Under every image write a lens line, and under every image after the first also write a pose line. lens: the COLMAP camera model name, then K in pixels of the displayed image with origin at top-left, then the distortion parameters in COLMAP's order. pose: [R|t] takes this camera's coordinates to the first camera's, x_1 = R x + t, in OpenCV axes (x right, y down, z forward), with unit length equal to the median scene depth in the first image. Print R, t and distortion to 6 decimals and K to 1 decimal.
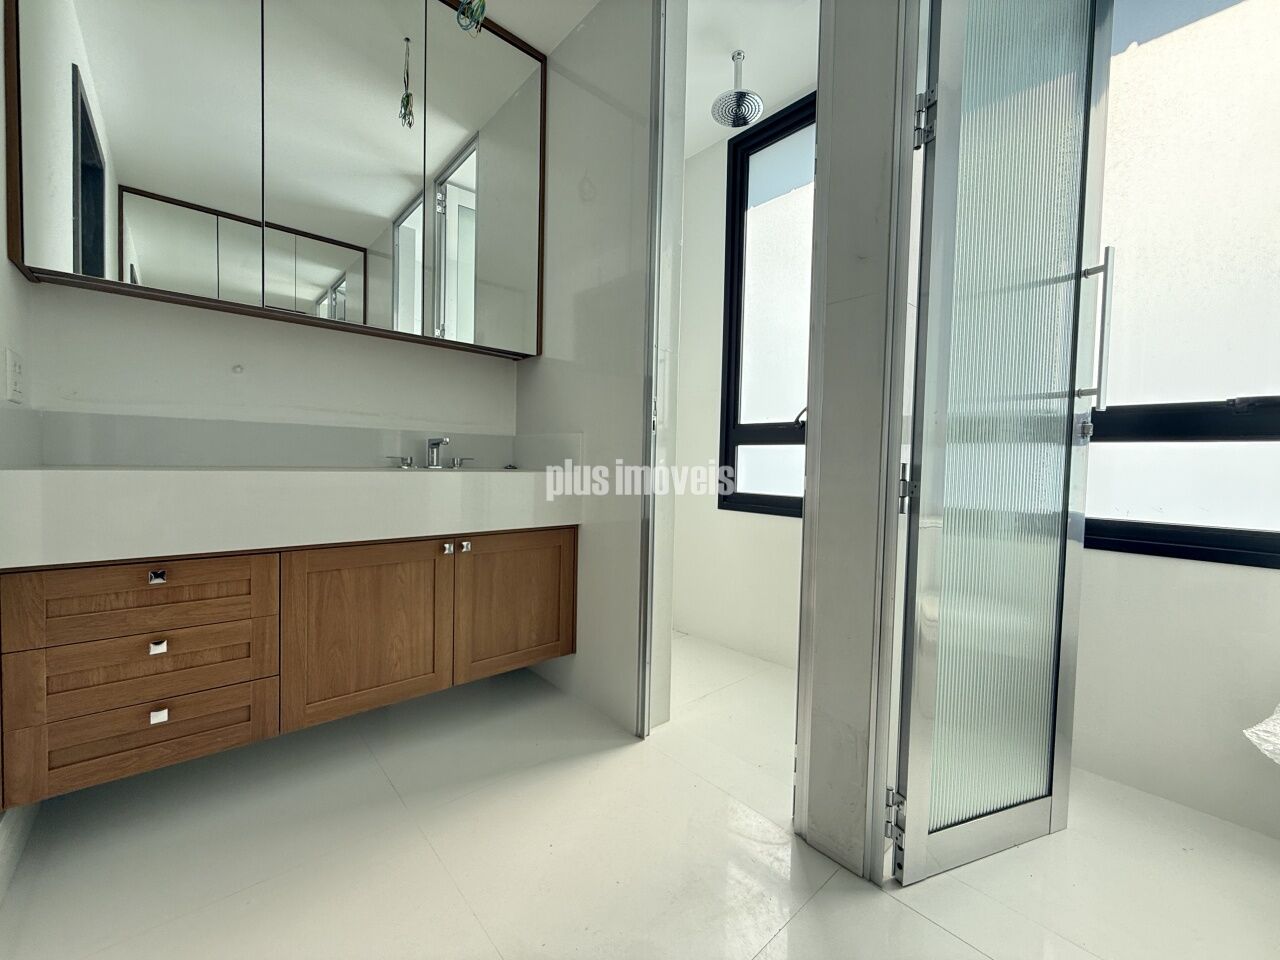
lens RADIAL K [[515.9, 0, 639.4], [0, 515.9, 476.6], [0, 0, 1]] dist [0.000280, -0.000208]
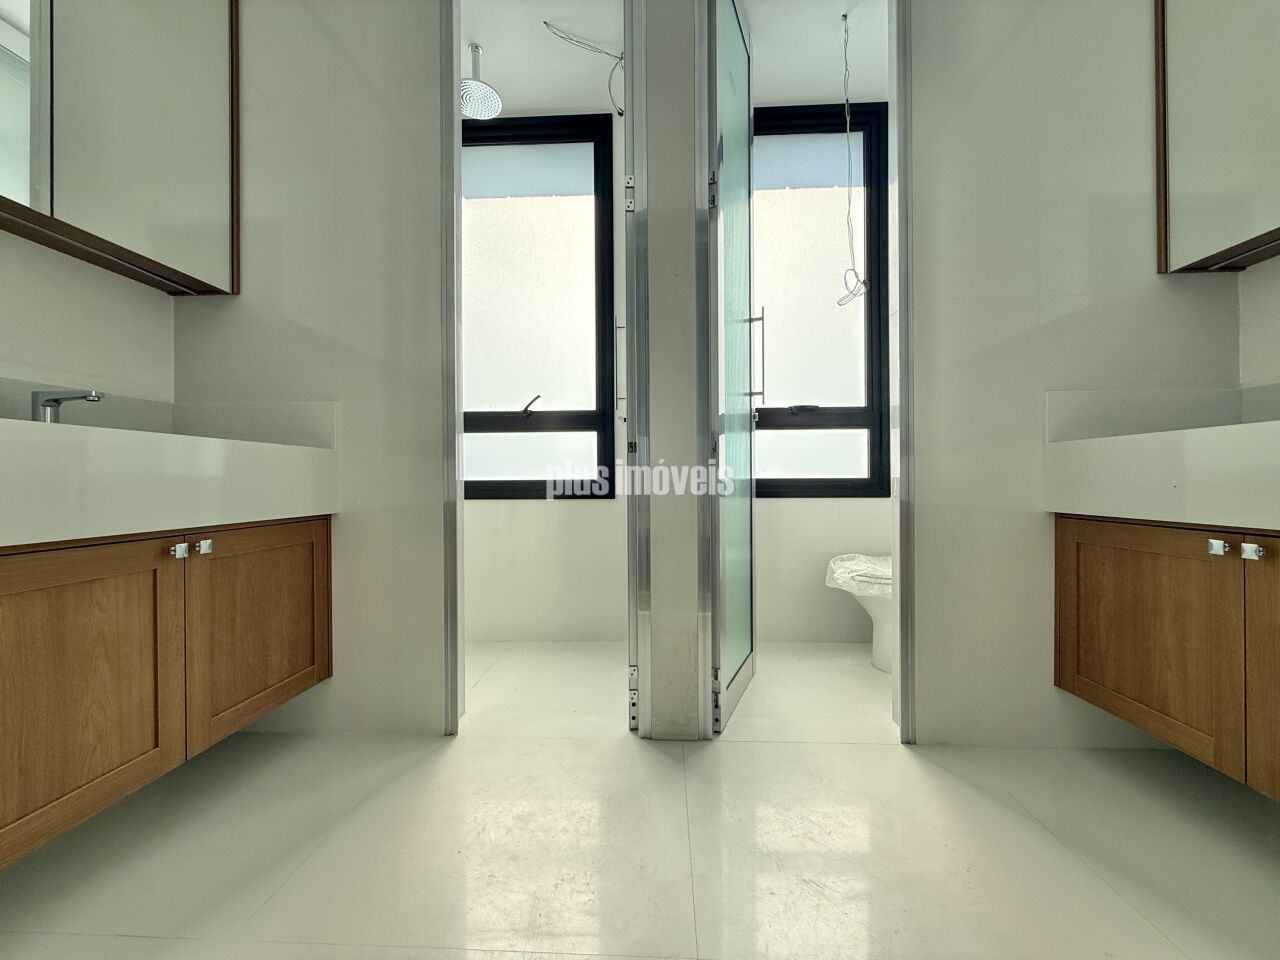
lens RADIAL K [[512.5, 0, 639.0], [0, 512.5, 480.7], [0, 0, 1]] dist [0.001585, -0.000189]
pose [[0.700217, -0.027367, 0.713406, -0.415997], [0.043544, 0.999042, -0.004415, 0.076504], [-0.712601, 0.034156, 0.700738, 0.113892]]
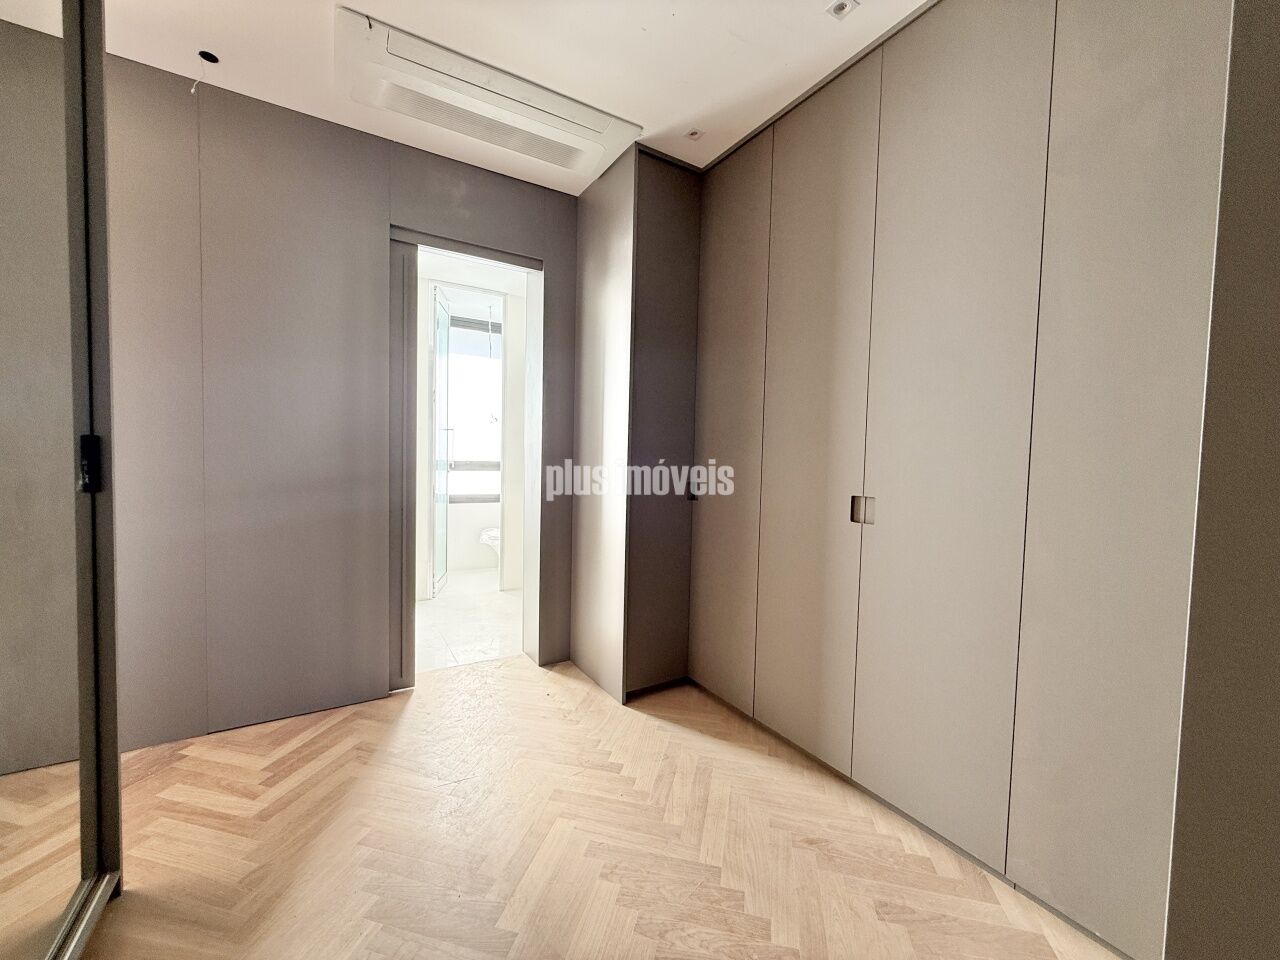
lens RADIAL K [[512.5, 0, 639.0], [0, 512.5, 480.7], [0, 0, 1]] dist [0.001585, -0.000189]
pose [[0.190394, -0.065957, 0.979490, -1.917614], [0.013032, 0.997822, 0.064659, -0.189562], [-0.981621, 0.000454, 0.190839, -0.798651]]
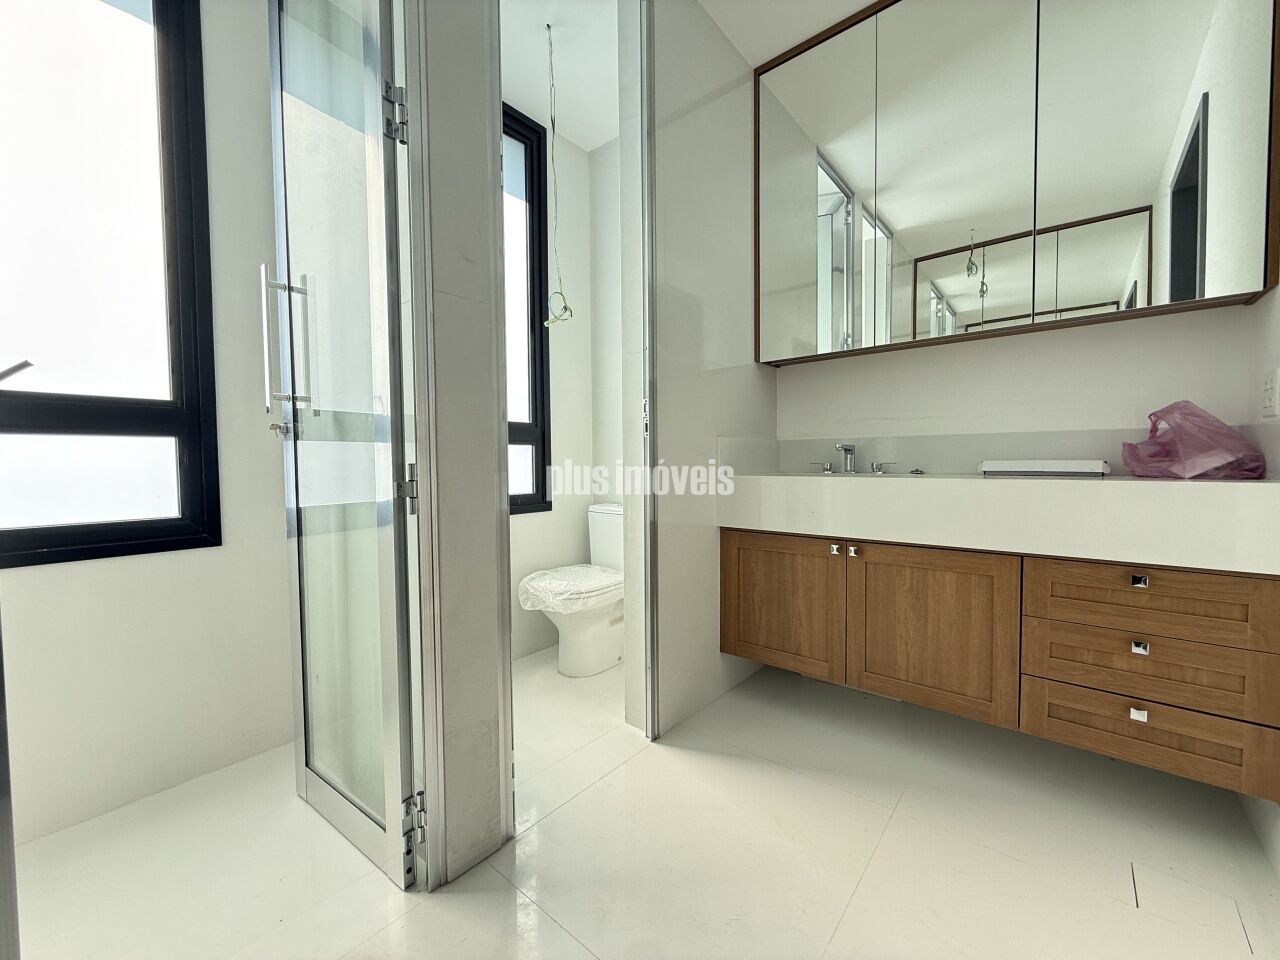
lens RADIAL K [[512.5, 0, 639.0], [0, 512.5, 480.7], [0, 0, 1]] dist [0.001585, -0.000189]
pose [[-0.147901, -0.058540, 0.987268, -0.435749], [0.031814, 0.997448, 0.063910, -0.031179], [-0.988490, 0.040861, -0.145661, 0.584189]]
